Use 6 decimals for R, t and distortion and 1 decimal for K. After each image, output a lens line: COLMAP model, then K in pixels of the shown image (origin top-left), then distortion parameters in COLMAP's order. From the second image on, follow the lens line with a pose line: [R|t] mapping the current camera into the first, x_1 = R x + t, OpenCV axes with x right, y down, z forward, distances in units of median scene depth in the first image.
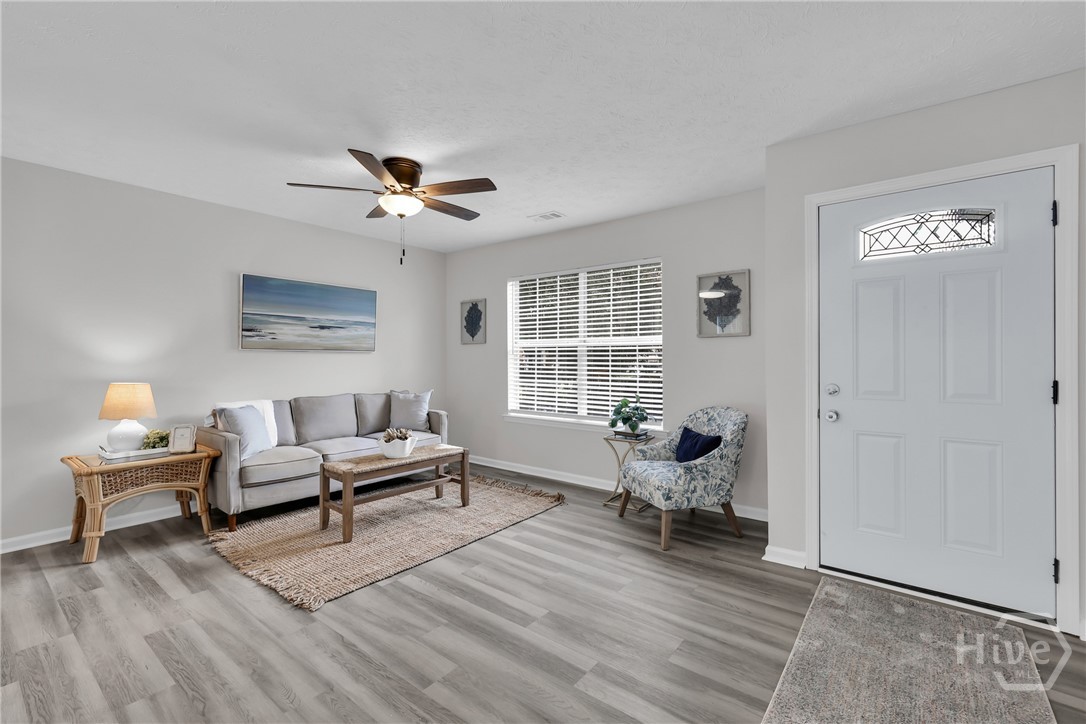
lens RADIAL K [[474.5, 0, 546.0], [0, 474.5, 361.2], [0, 0, 1]] dist [0.002938, 0.000925]
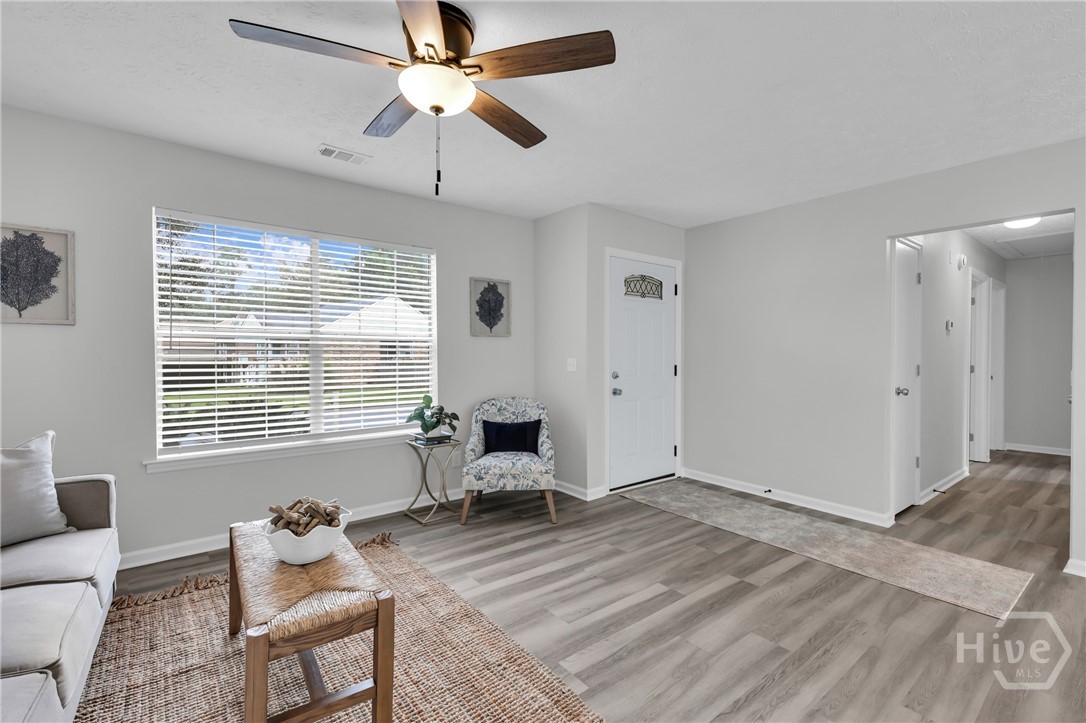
lens RADIAL K [[474.5, 0, 545.4], [0, 474.5, 351.1], [0, 0, 1]] dist [0.002938, 0.000925]
pose [[0.239485, 0.004239, 0.970891, -0.864651], [0.006511, 0.999961, -0.005972, -0.010111], [-0.970878, 0.007752, 0.239448, 0.746344]]
